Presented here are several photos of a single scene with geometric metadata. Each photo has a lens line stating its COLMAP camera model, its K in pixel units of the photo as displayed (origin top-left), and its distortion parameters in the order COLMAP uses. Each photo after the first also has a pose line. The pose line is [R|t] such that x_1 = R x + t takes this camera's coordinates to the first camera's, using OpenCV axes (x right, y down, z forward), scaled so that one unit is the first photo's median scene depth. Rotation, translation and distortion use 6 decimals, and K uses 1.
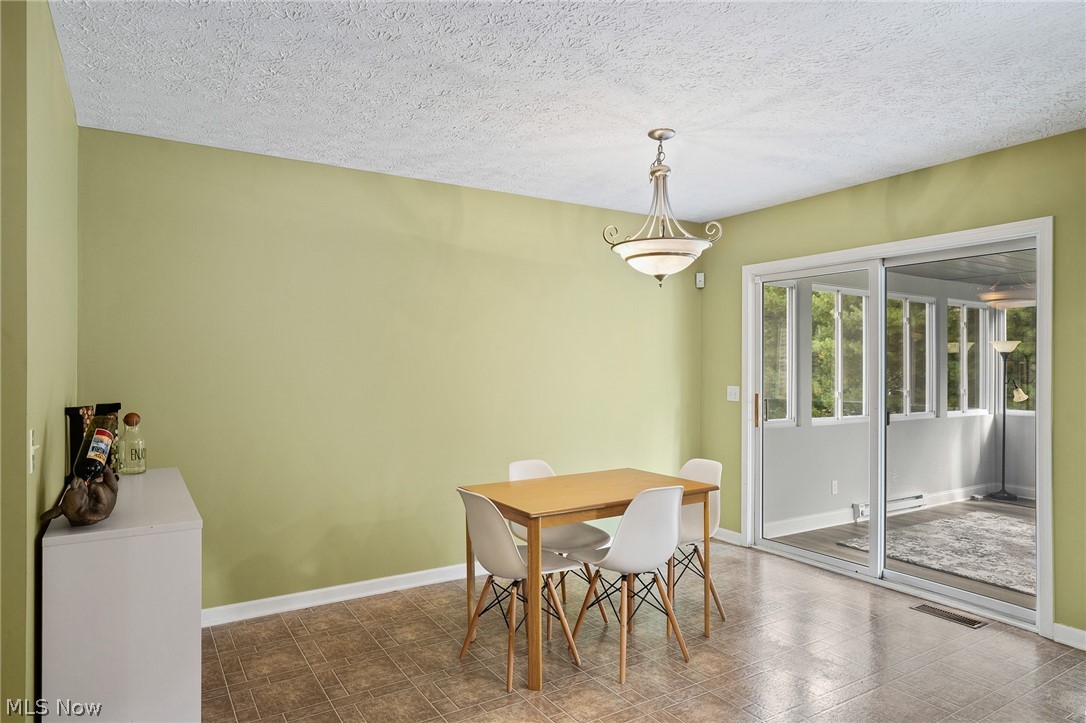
lens RADIAL K [[653.5, 0, 535.6], [0, 653.5, 364.2], [0, 0, 1]] dist [0.004449, 0.000700]
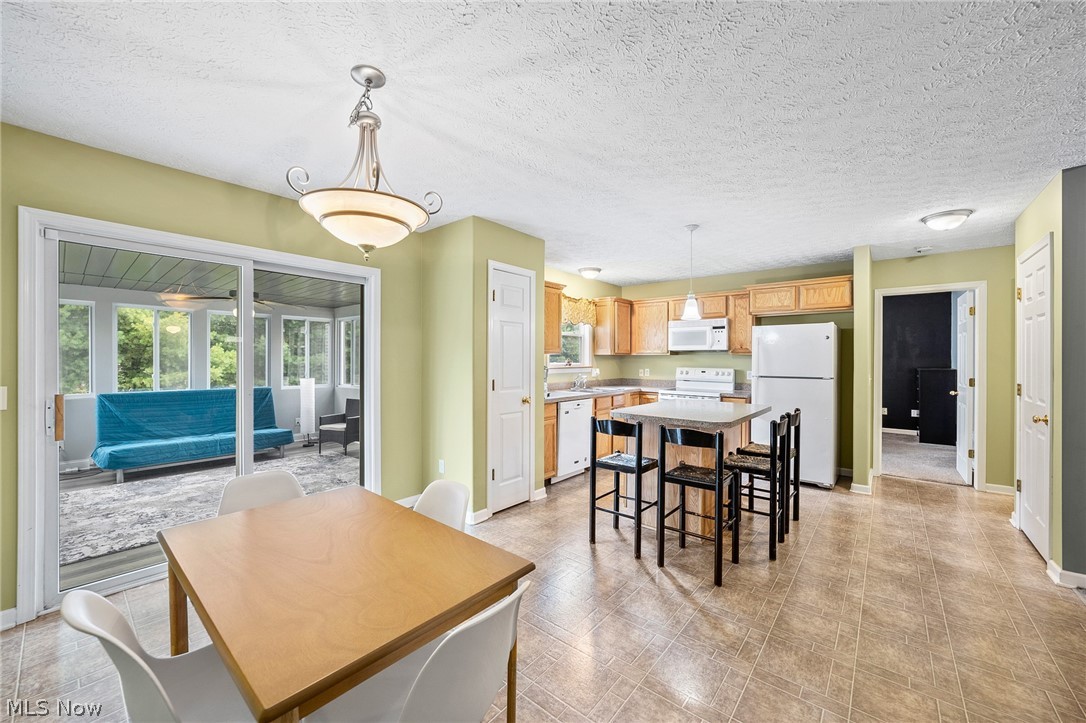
lens RADIAL K [[415.4, 0, 539.0], [0, 415.4, 358.9], [0, 0, 1]] dist [-0.013544, 0.000444]
pose [[-0.309182, -0.003965, 0.950995, -0.365842], [-0.005776, 0.999981, 0.002292, 0.003905], [-0.950985, -0.004785, -0.309199, 0.935162]]
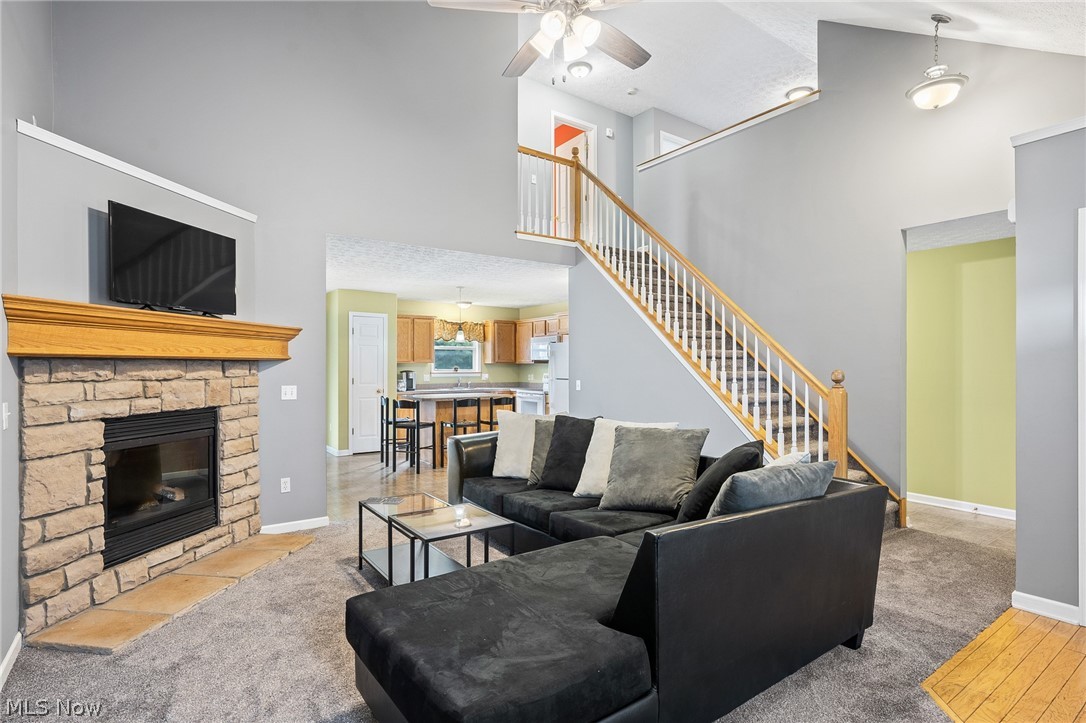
lens RADIAL K [[543.2, 0, 543.0], [0, 543.2, 361.5], [0, 0, 1]] dist [-0.002181, -0.000299]
pose [[-0.075288, 0.005479, 0.997147, -1.883866], [-0.003999, 0.999975, -0.005796, -0.004793], [-0.997154, -0.004424, -0.075264, 0.026176]]
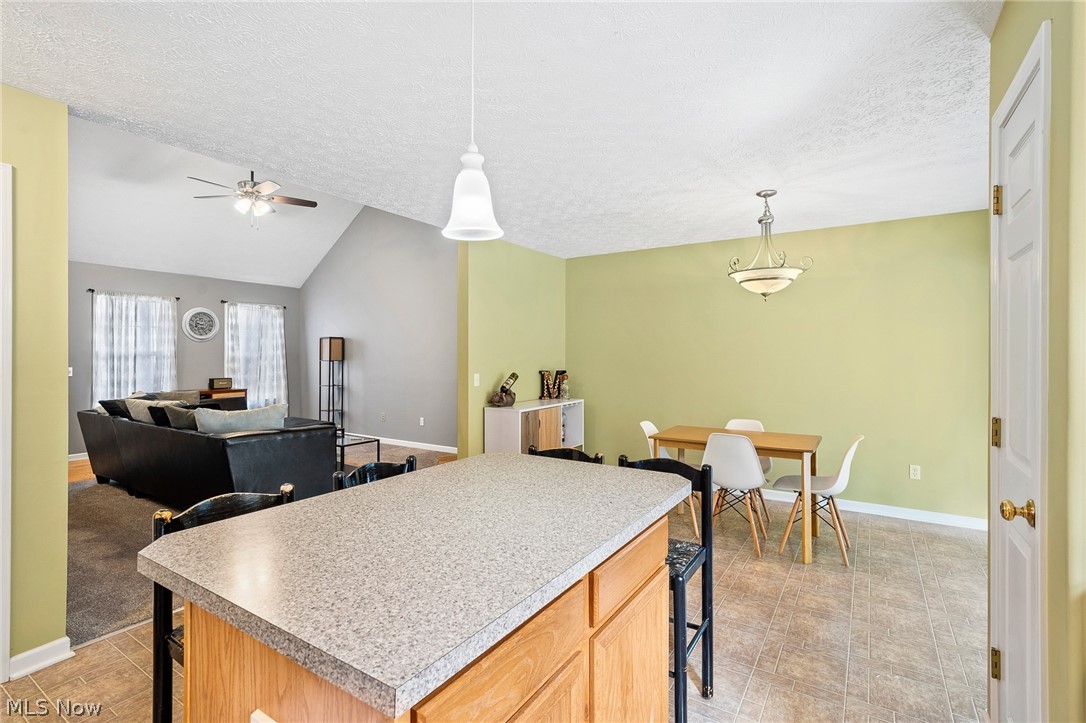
lens RADIAL K [[508.7, 0, 539.6], [0, 508.7, 353.7], [0, 0, 1]] dist [0.000746, 0.000206]
pose [[0.426493, -0.001517, -0.904489, 0.964143], [0.002361, 0.999997, -0.000565, -0.003255], [0.904488, -0.001894, 0.426496, 0.079175]]
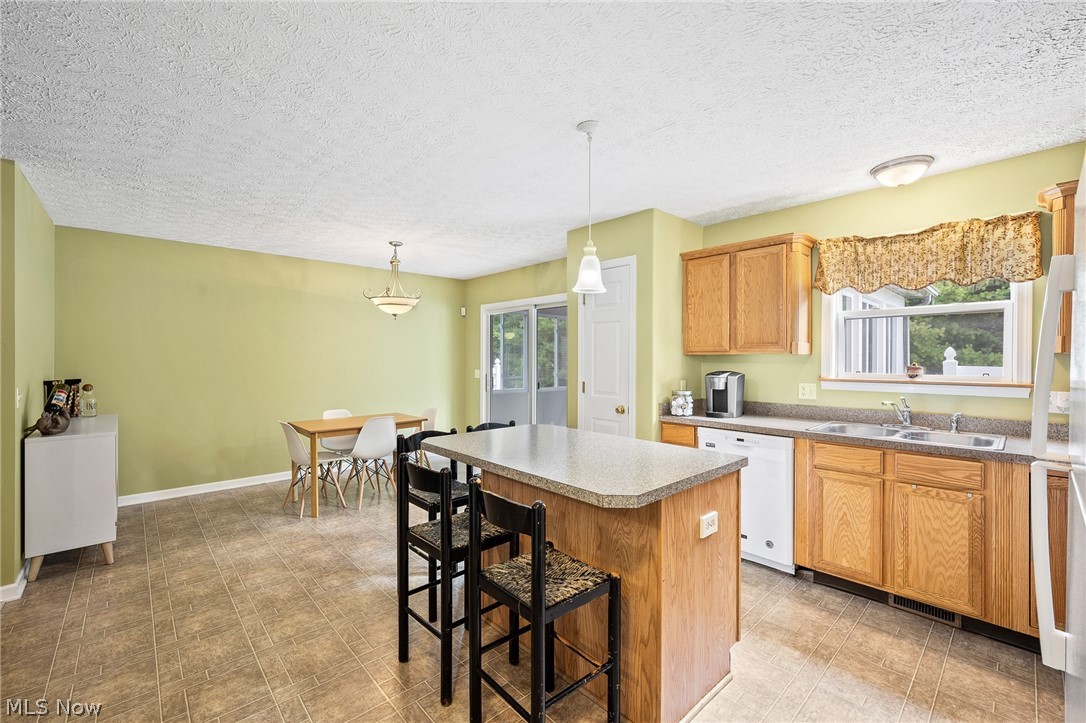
lens RADIAL K [[447.7, 0, 539.1], [0, 447.7, 359.1], [0, 0, 1]] dist [-0.009670, 0.000117]
pose [[0.981551, 0.001000, 0.191197, 0.354542], [-0.001966, 0.999986, 0.004863, -0.004740], [-0.191190, -0.005149, 0.981540, -0.422710]]
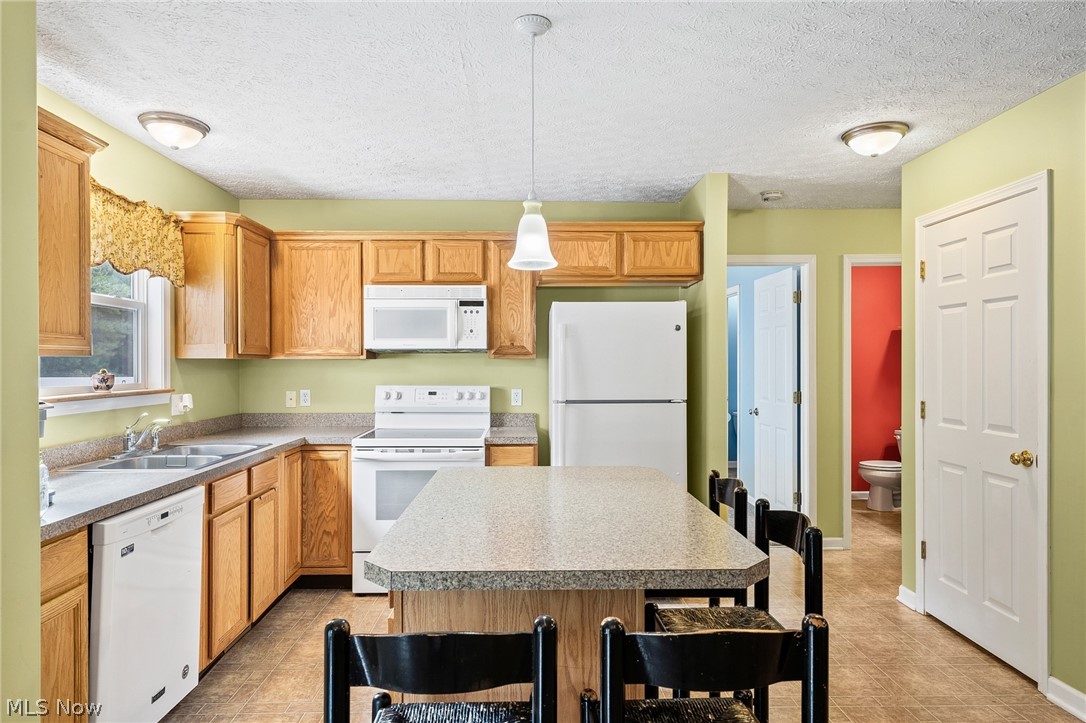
lens RADIAL K [[644.9, 0, 539.6], [0, 644.9, 366.3], [0, 0, 1]] dist [0.002628, -0.000379]
pose [[-0.863936, -0.001989, 0.503598, 0.222120], [-0.000149, 0.999993, 0.003693, -0.002293], [-0.503602, 0.003116, -0.863930, 0.773302]]
